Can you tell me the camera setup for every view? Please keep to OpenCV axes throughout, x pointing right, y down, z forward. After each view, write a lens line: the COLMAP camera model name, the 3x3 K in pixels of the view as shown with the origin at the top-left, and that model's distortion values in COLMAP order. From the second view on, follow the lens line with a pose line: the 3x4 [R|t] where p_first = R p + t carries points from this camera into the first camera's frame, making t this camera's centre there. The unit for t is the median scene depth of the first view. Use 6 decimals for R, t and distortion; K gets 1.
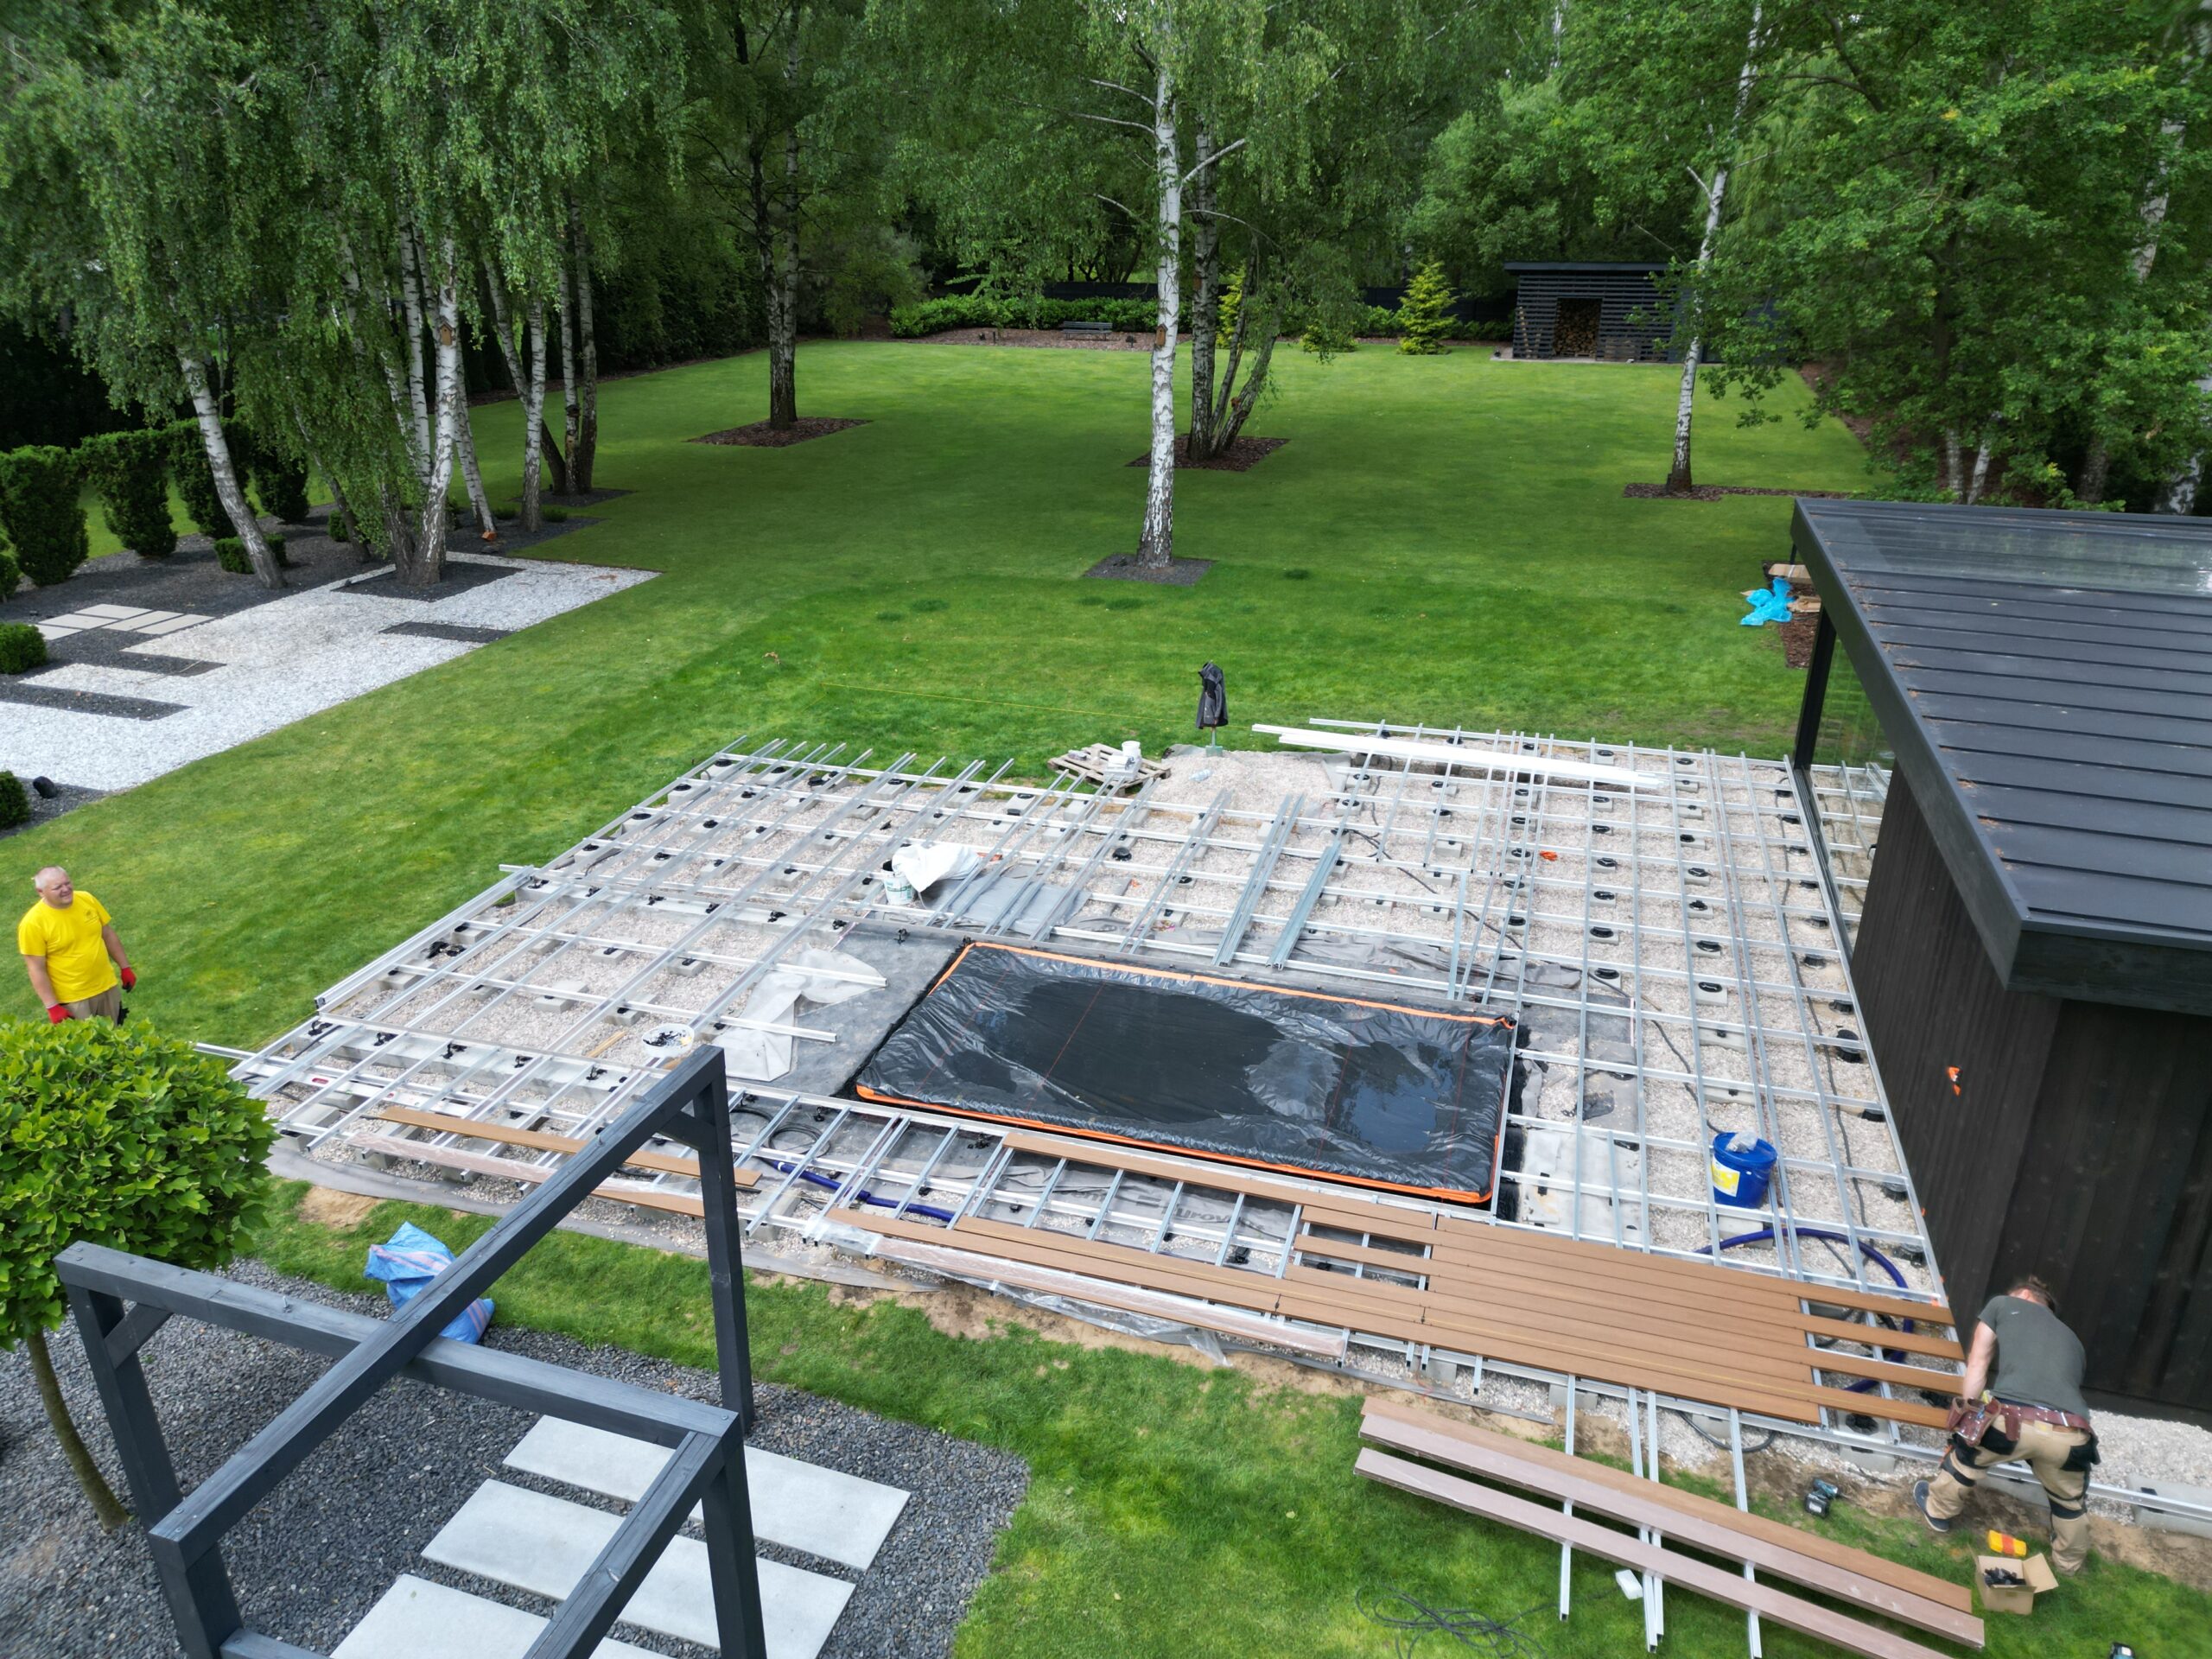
lens RADIAL K [[1537.0, 0, 1096.7], [0, 1537.0, 835.7], [0, 0, 1]] dist [0.079764, -0.066465]
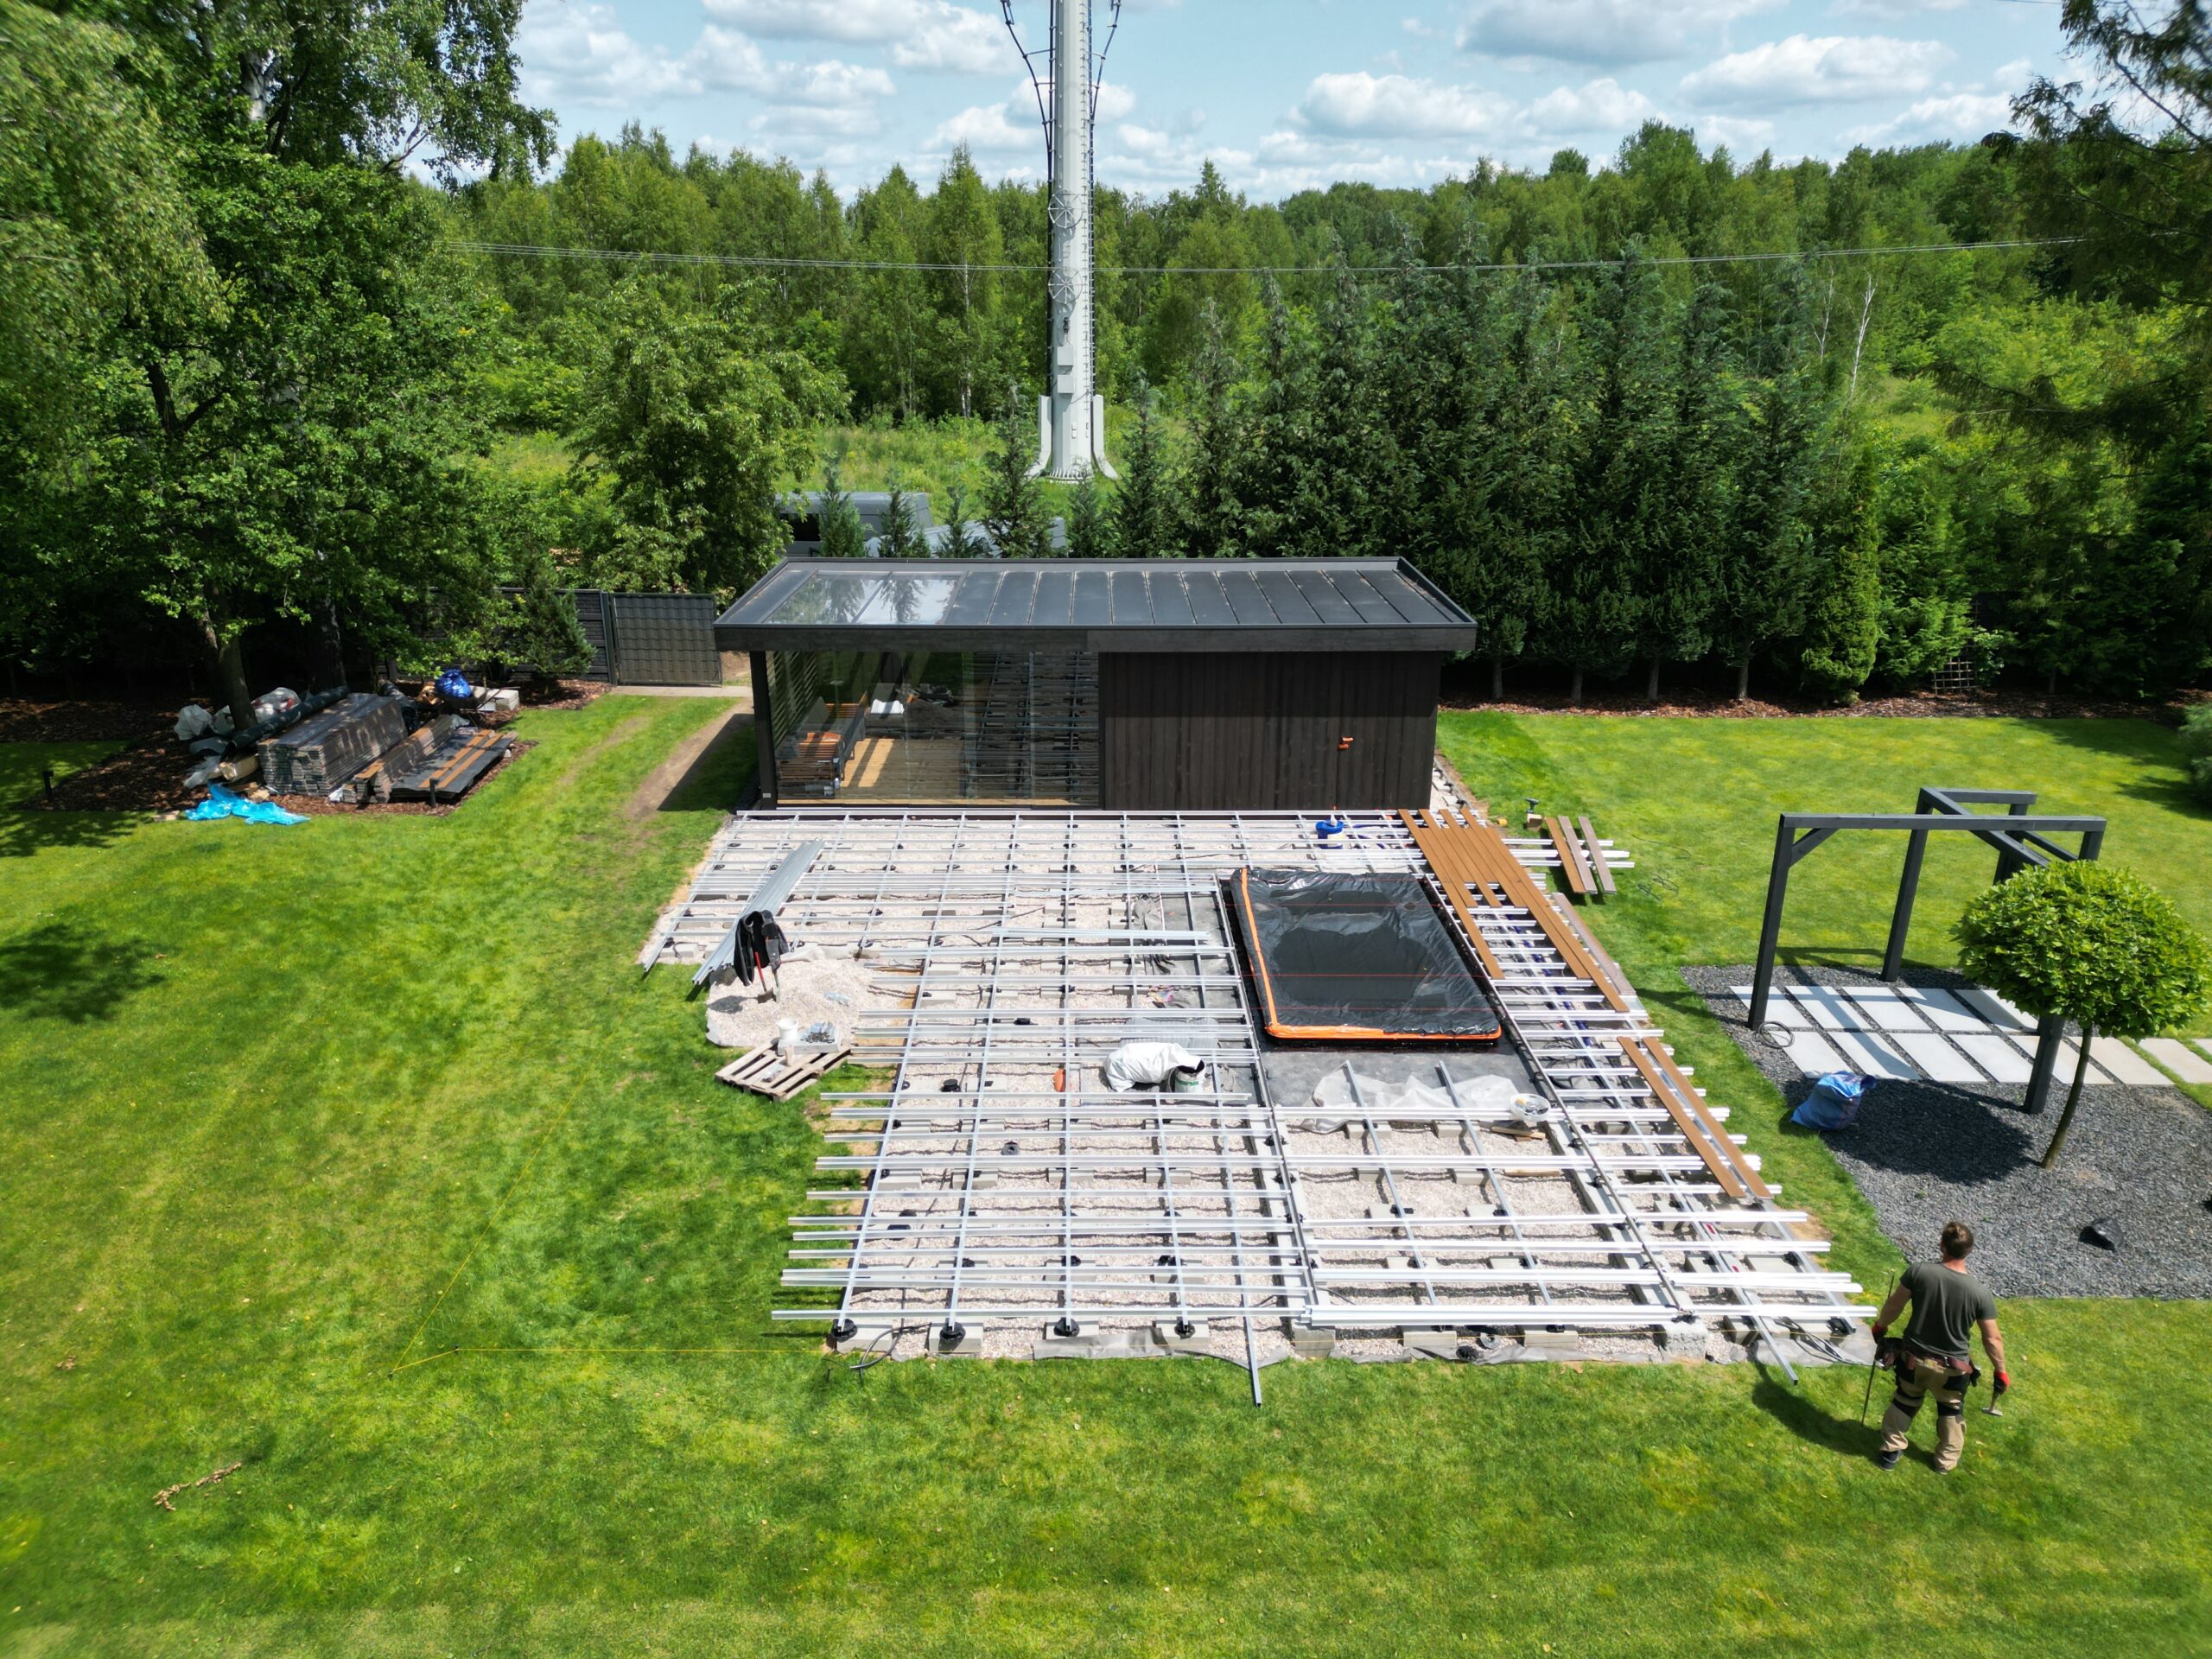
lens RADIAL K [[1538.4, 0, 1096.1], [0, 1538.4, 835.8], [0, 0, 1]] dist [0.082841, -0.092562]
pose [[-0.300244, -0.319547, 0.898745, -0.668204], [0.377028, 0.825733, 0.419541, -0.382039], [-0.876187, 0.464816, -0.127443, 0.753317]]
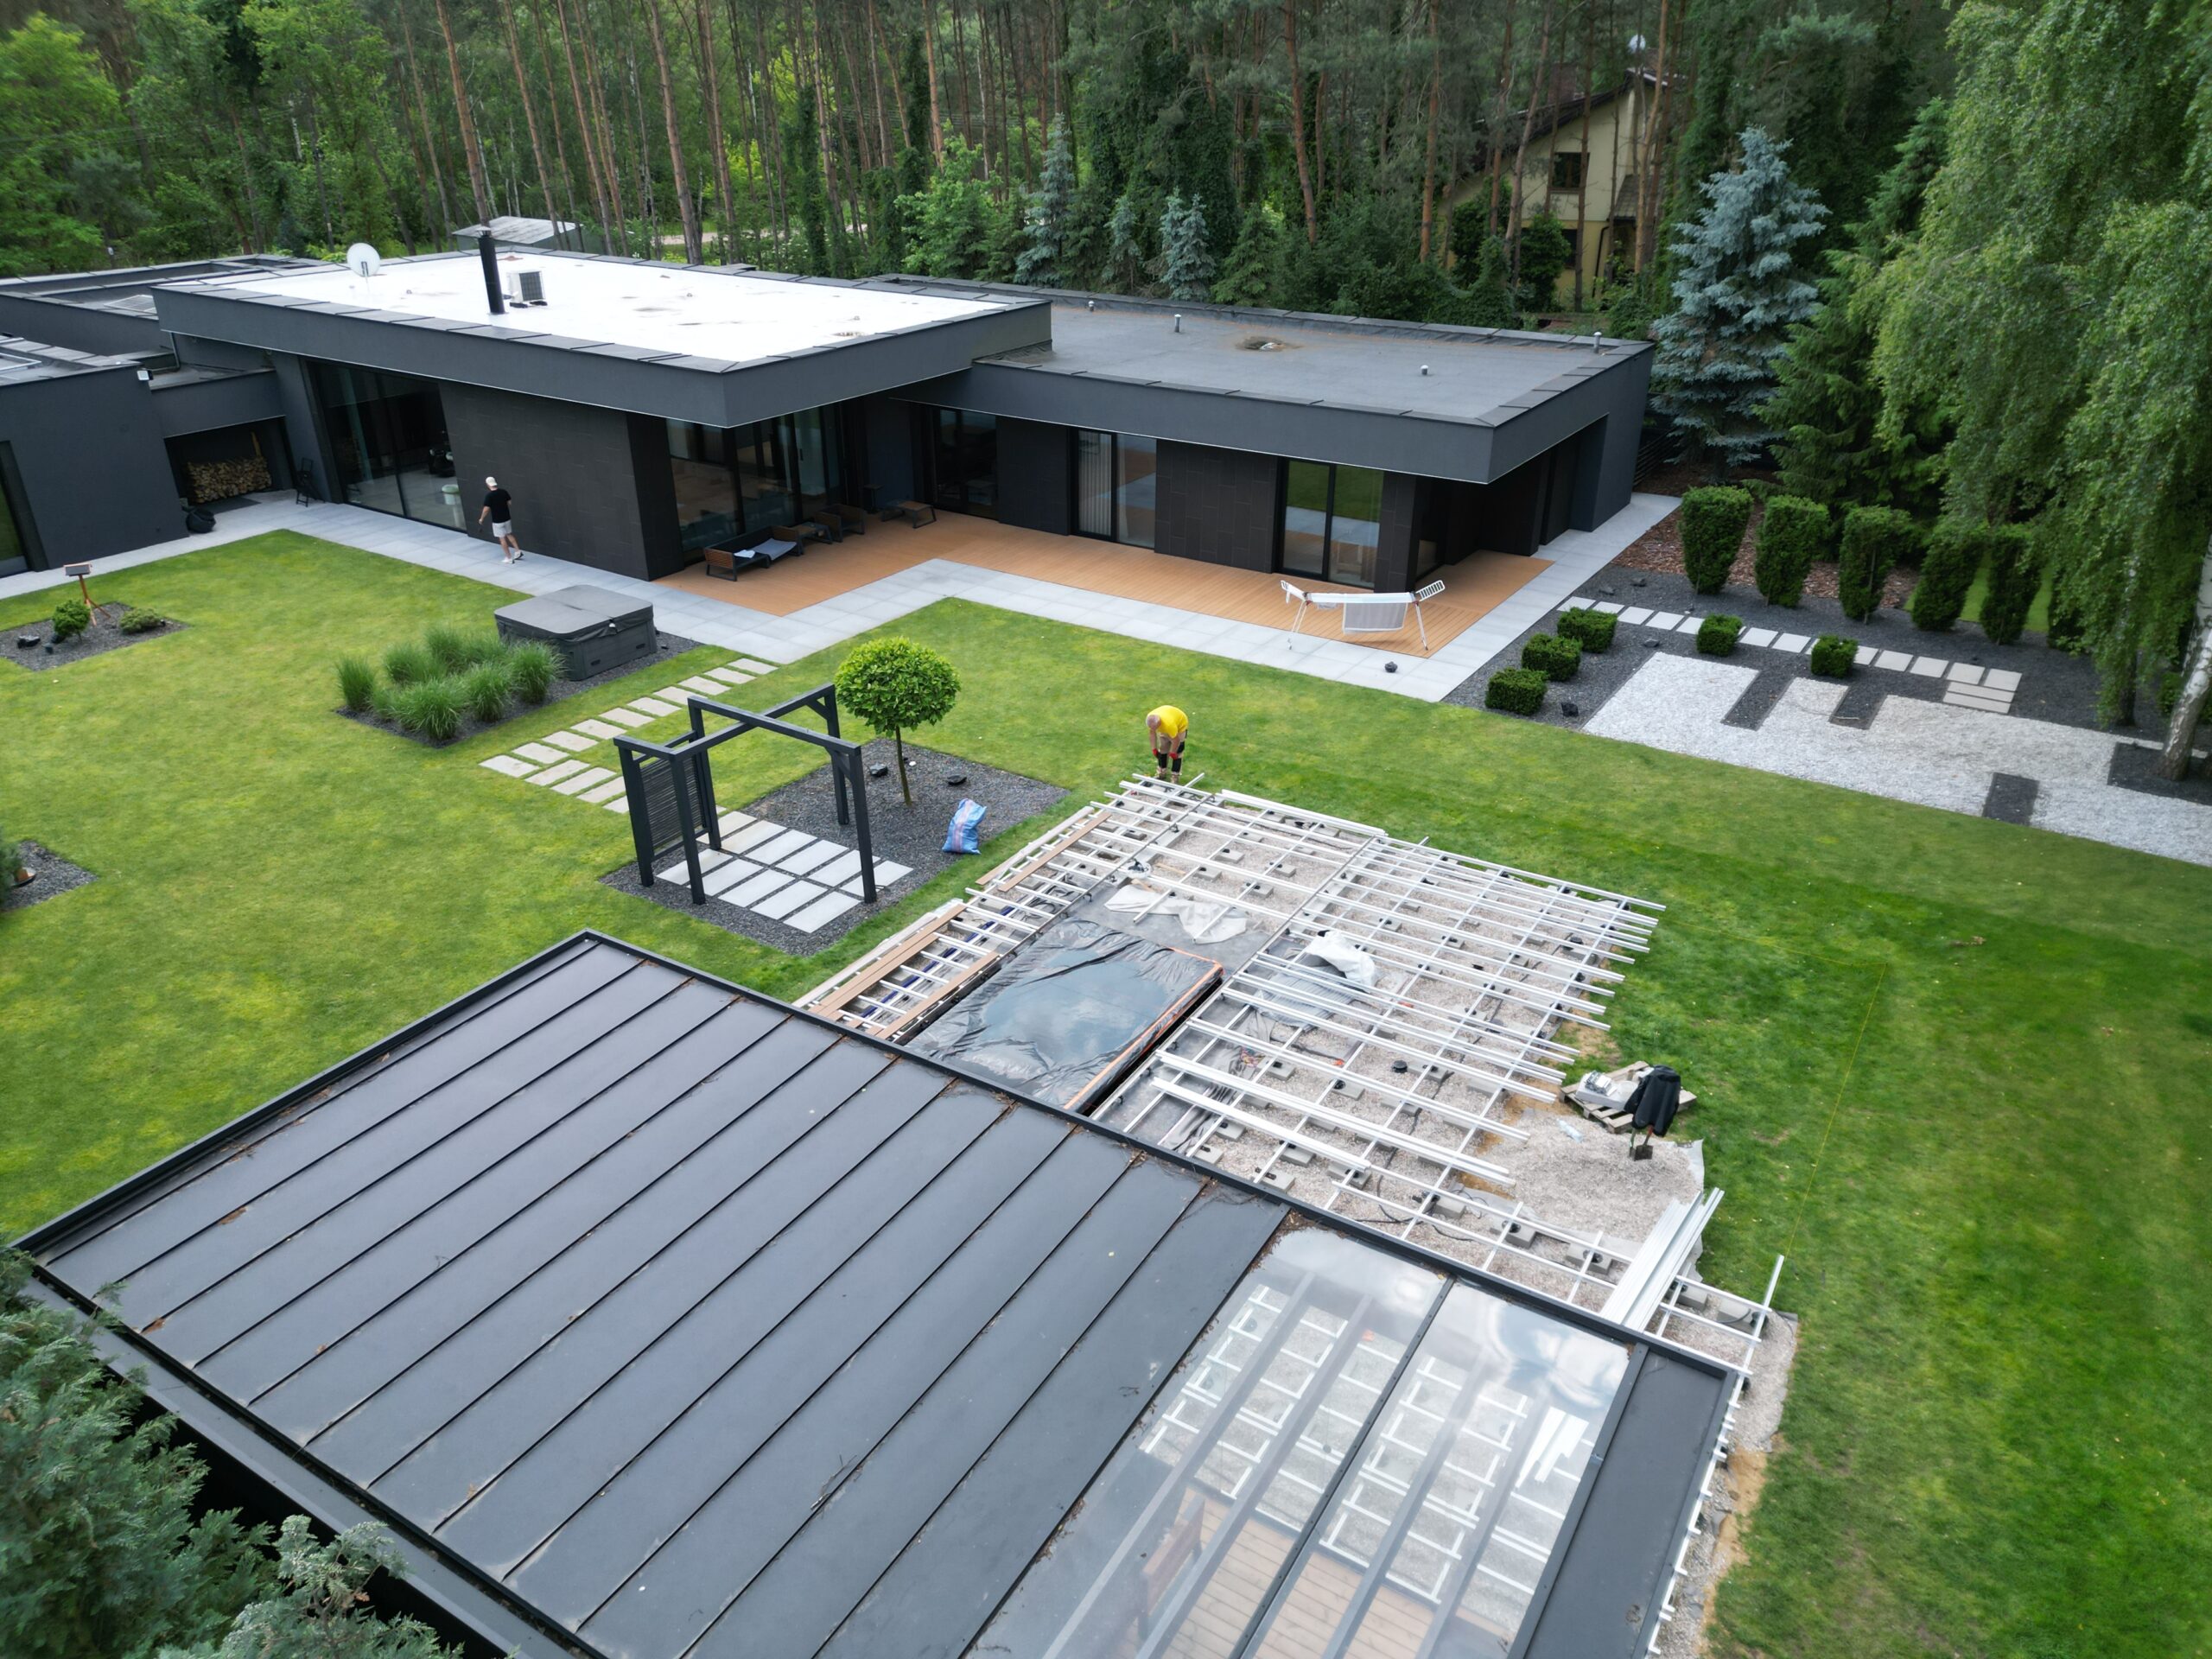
lens RADIAL K [[1537.0, 0, 1096.7], [0, 1537.0, 835.7], [0, 0, 1]] dist [0.079764, -0.066465]
pose [[-0.258409, 0.440477, -0.859770, 0.726607], [-0.378936, 0.772452, 0.509633, -0.459127], [0.888612, 0.457492, -0.032696, 0.557307]]
